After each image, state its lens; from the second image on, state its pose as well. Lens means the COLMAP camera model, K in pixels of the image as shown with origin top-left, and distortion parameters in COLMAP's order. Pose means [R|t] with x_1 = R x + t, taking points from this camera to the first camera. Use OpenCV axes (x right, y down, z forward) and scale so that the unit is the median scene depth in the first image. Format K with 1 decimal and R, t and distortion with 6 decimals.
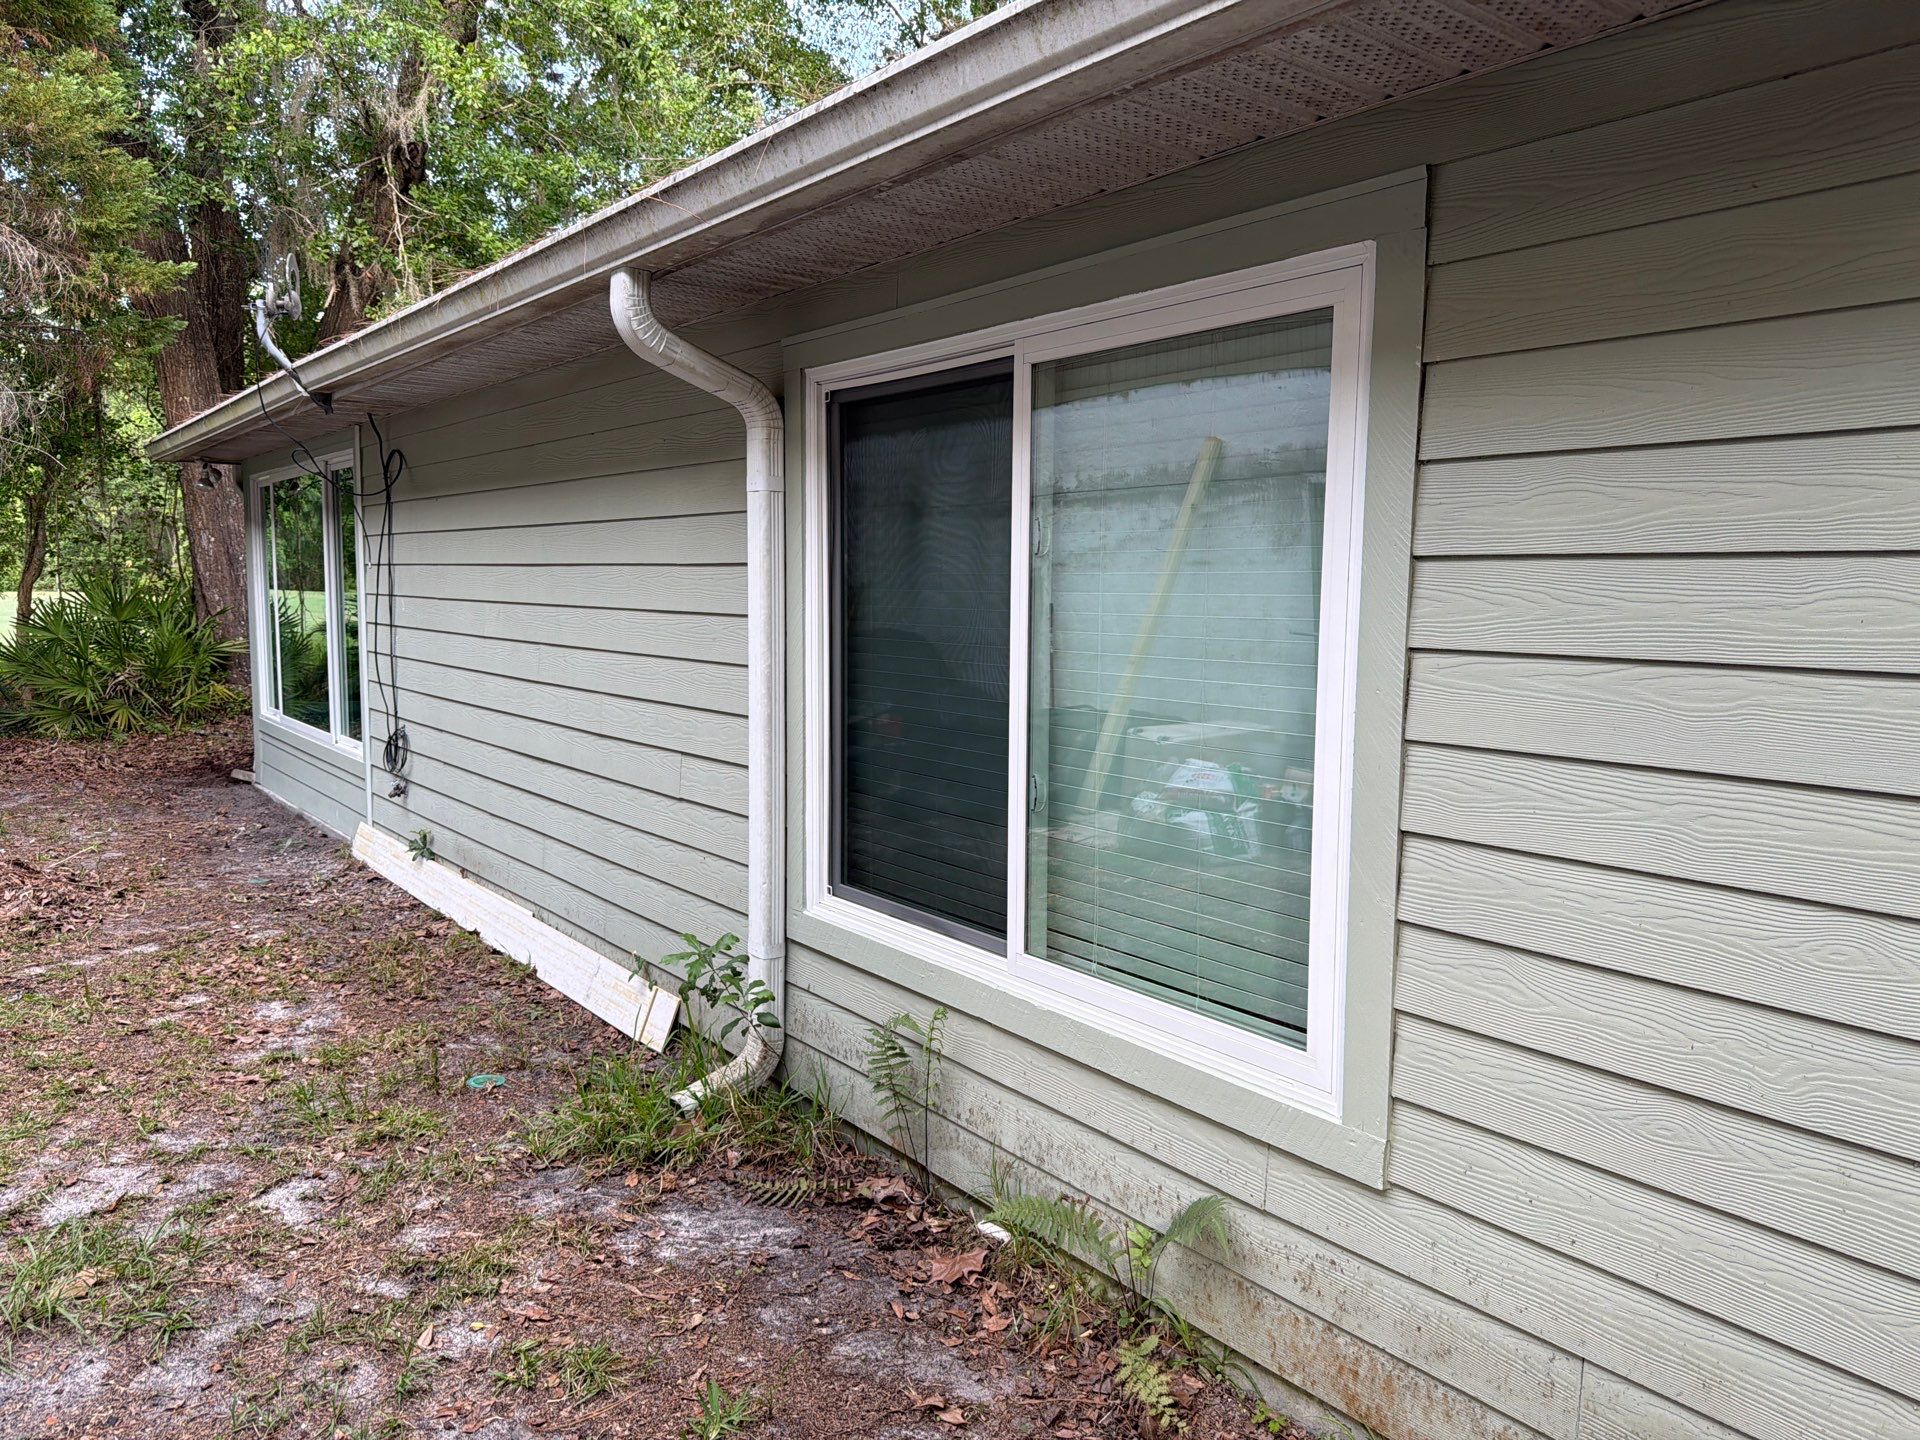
lens RADIAL K [[1375.9, 0, 965.9], [0, 1375.9, 722.0], [0, 0, 1]] dist [-0.025452, 0.006827]
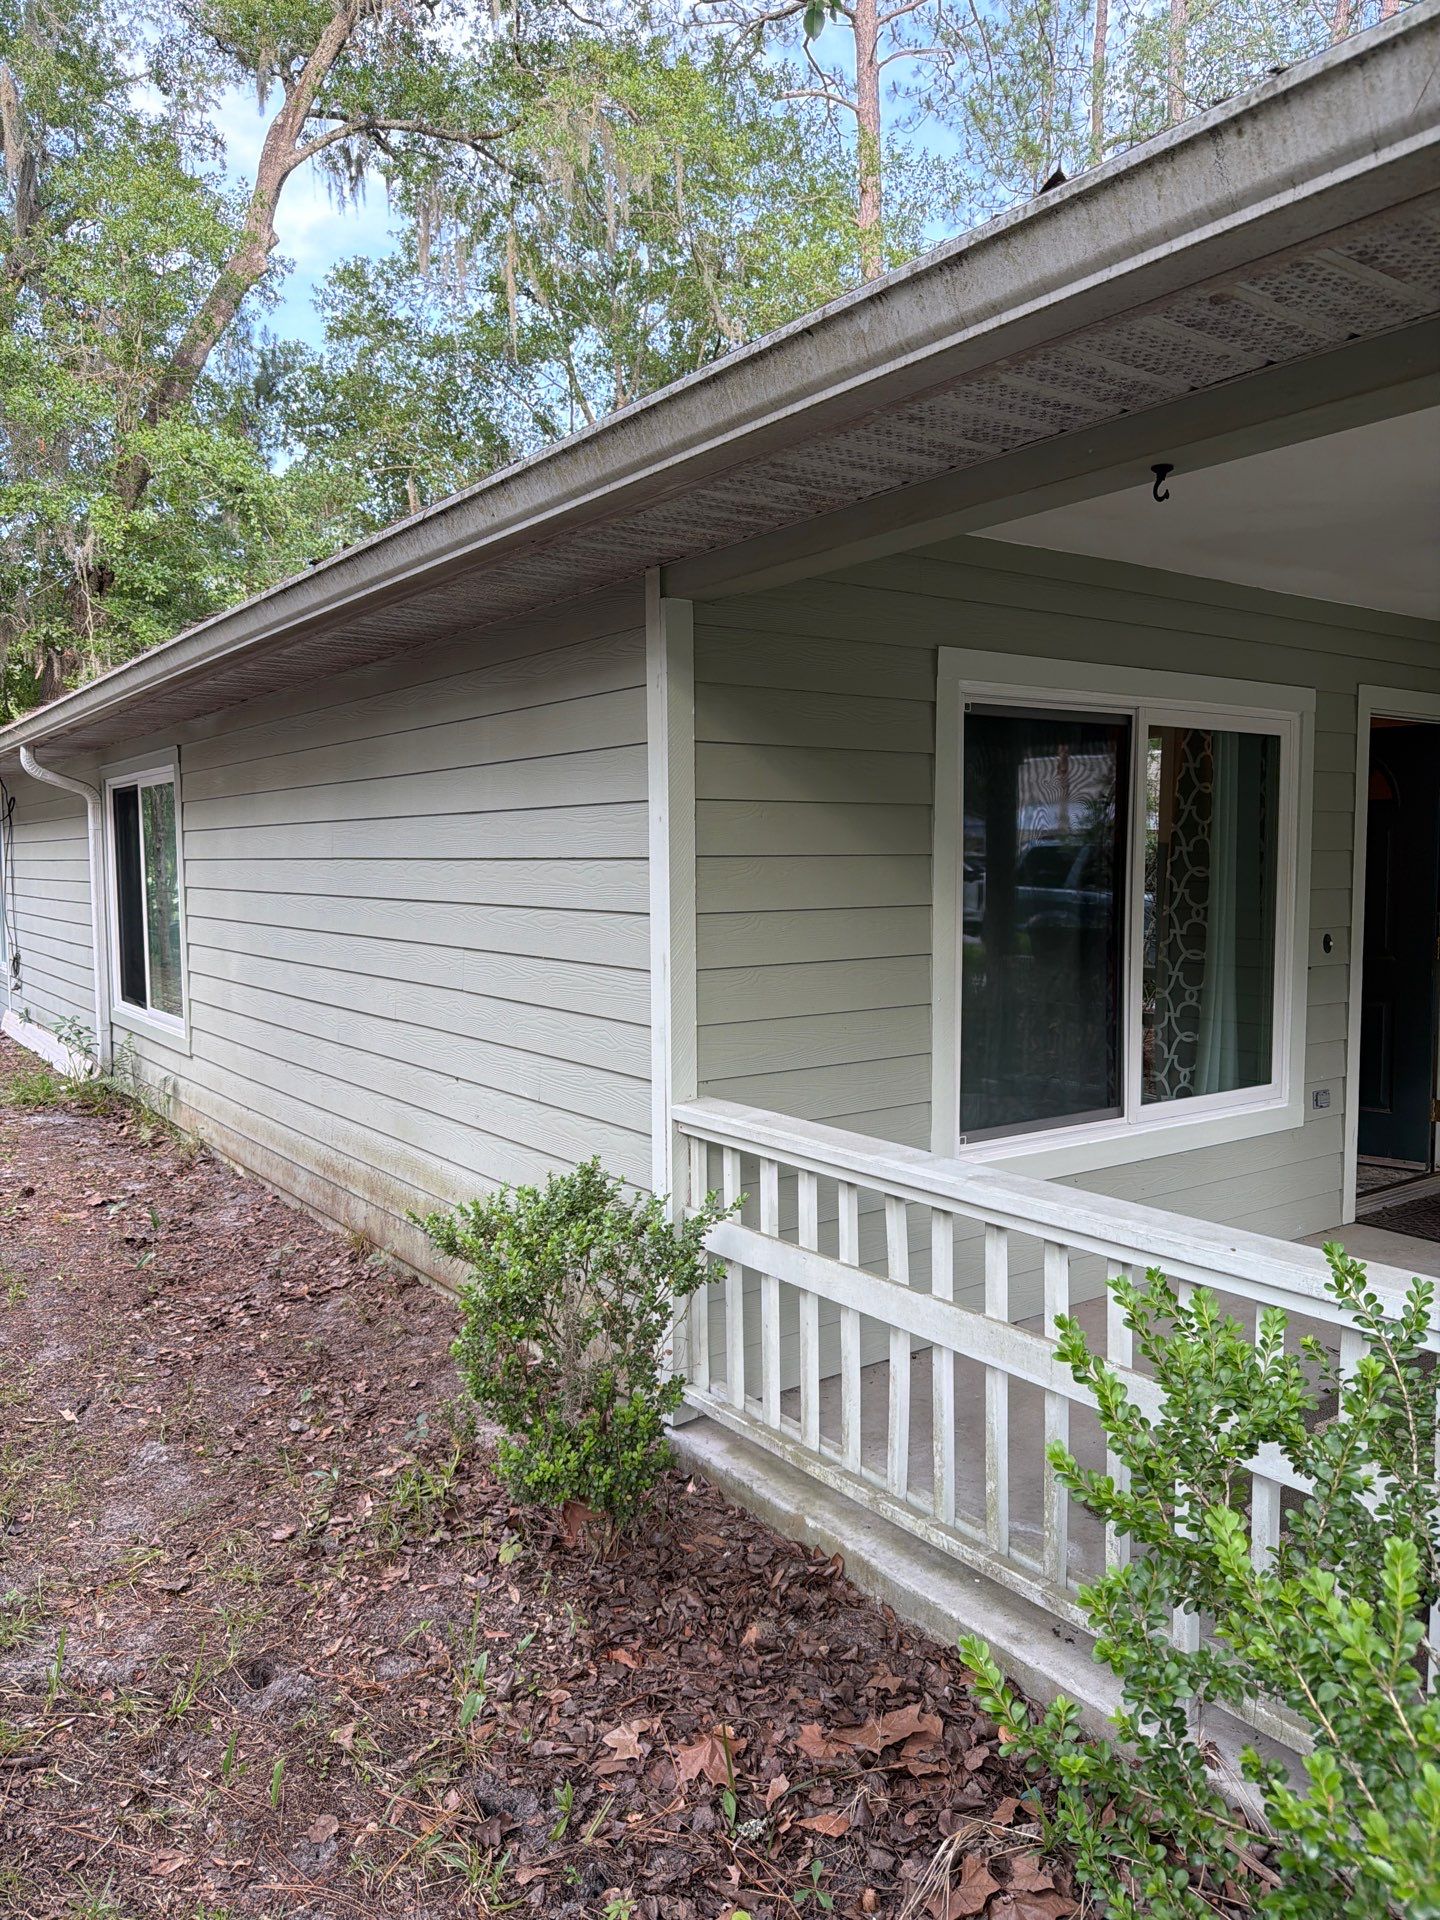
lens RADIAL K [[1375.9, 0, 725.7], [0, 1375.9, 956.9], [0, 0, 1]] dist [-0.025452, 0.006827]
pose [[0.998923, -0.016150, -0.043494, 0.579273], [0.014893, 0.999467, -0.029066, 0.075837], [0.043940, 0.028387, 0.998631, -0.728797]]
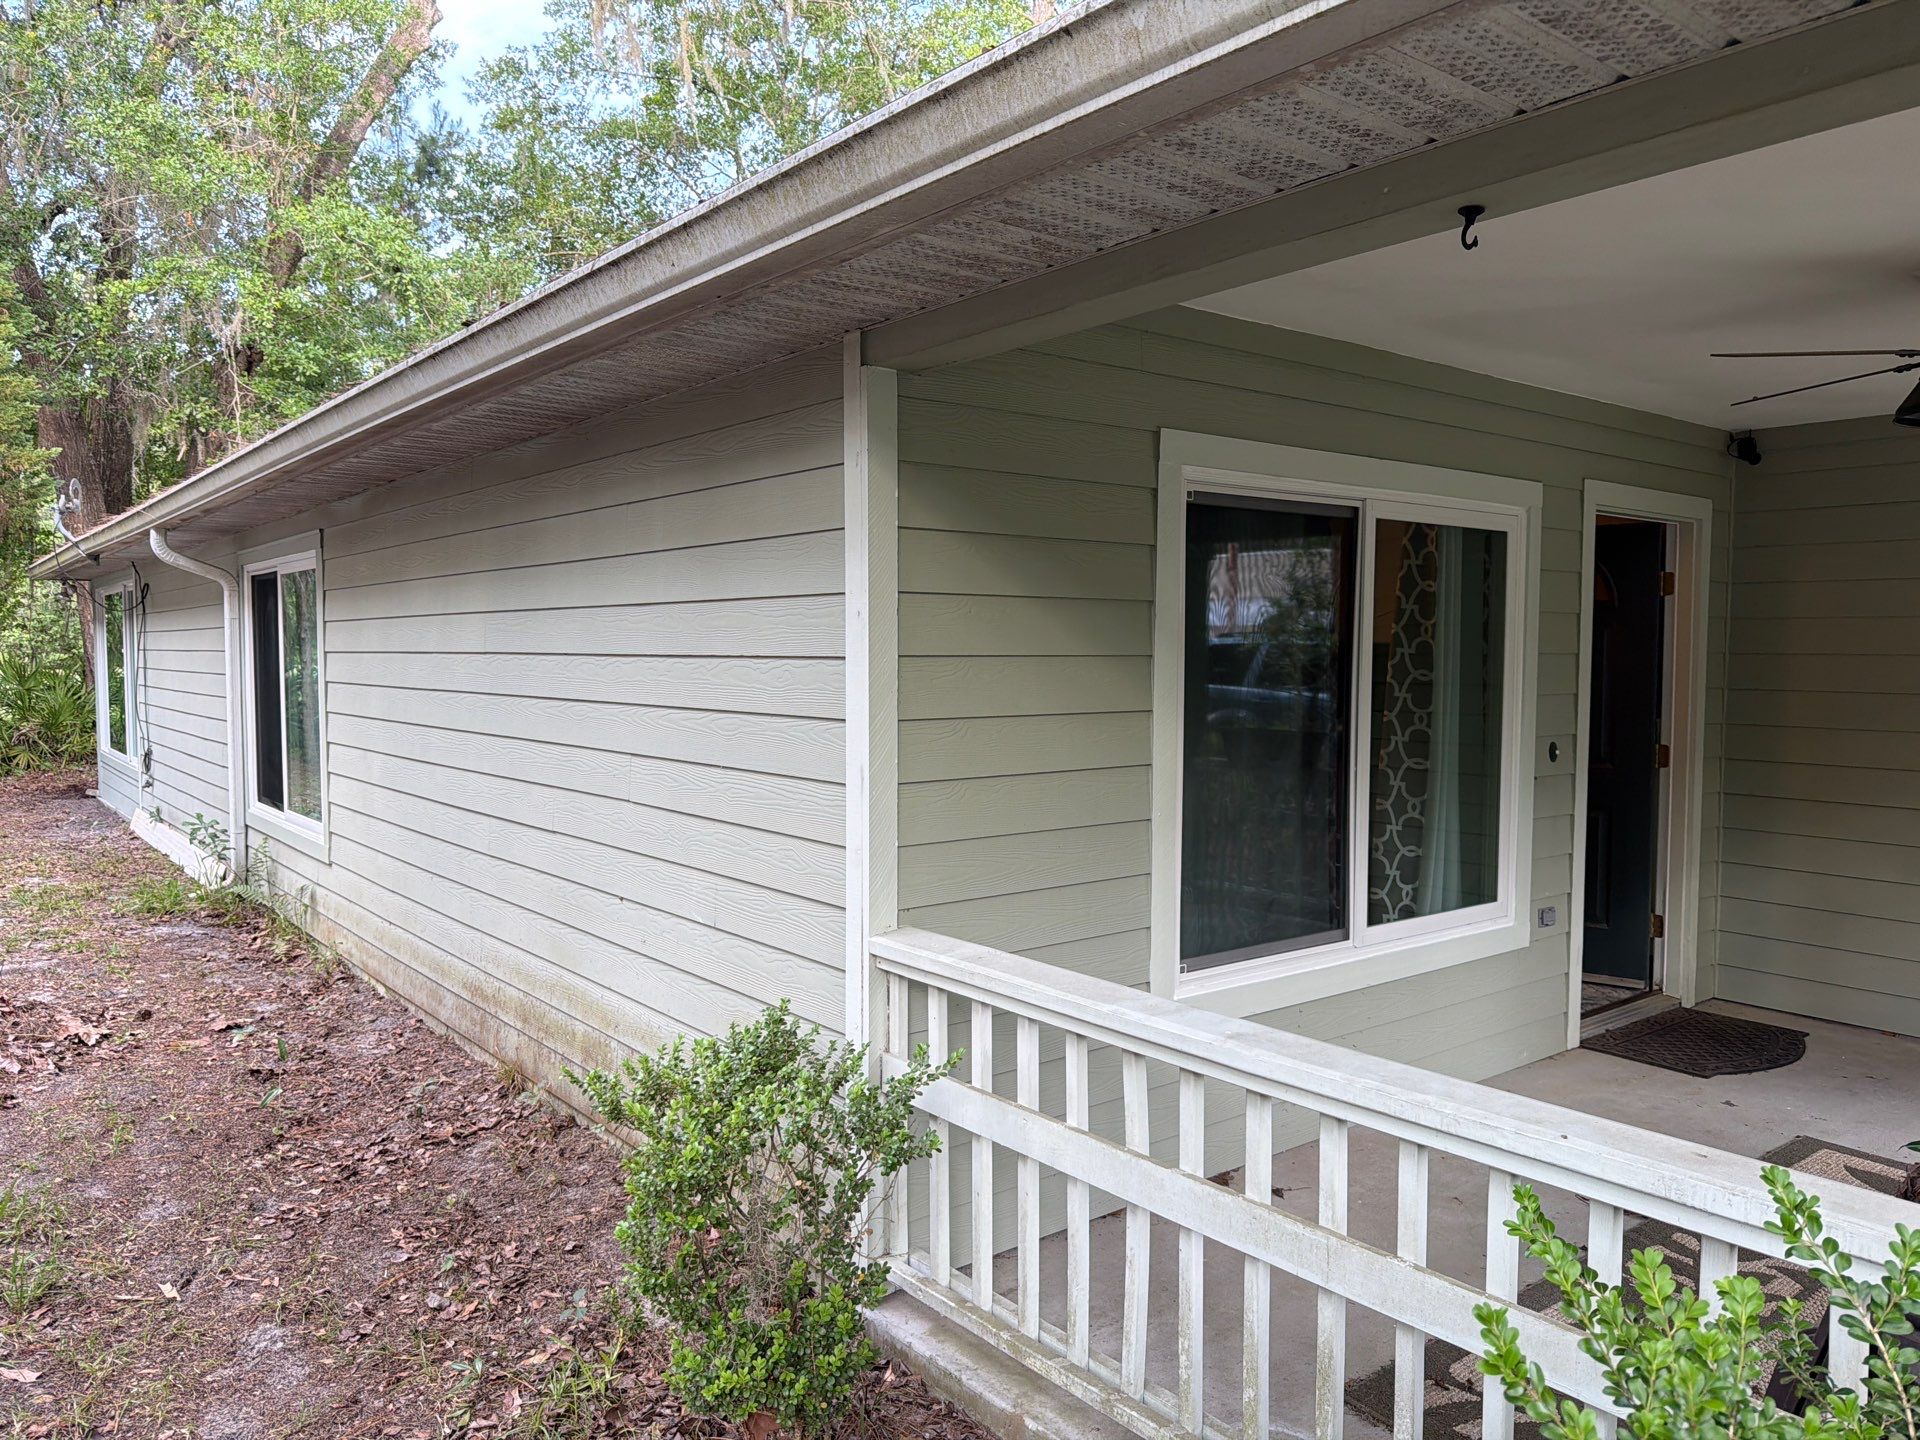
lens RADIAL K [[1375.9, 0, 947.2], [0, 1375.9, 721.7], [0, 0, 1]] dist [-0.025452, 0.006827]
pose [[0.999940, -0.010955, -0.000010, 0.561474], [0.010941, 0.998704, -0.049710, 0.066939], [0.000554, 0.049707, 0.998764, -0.667653]]
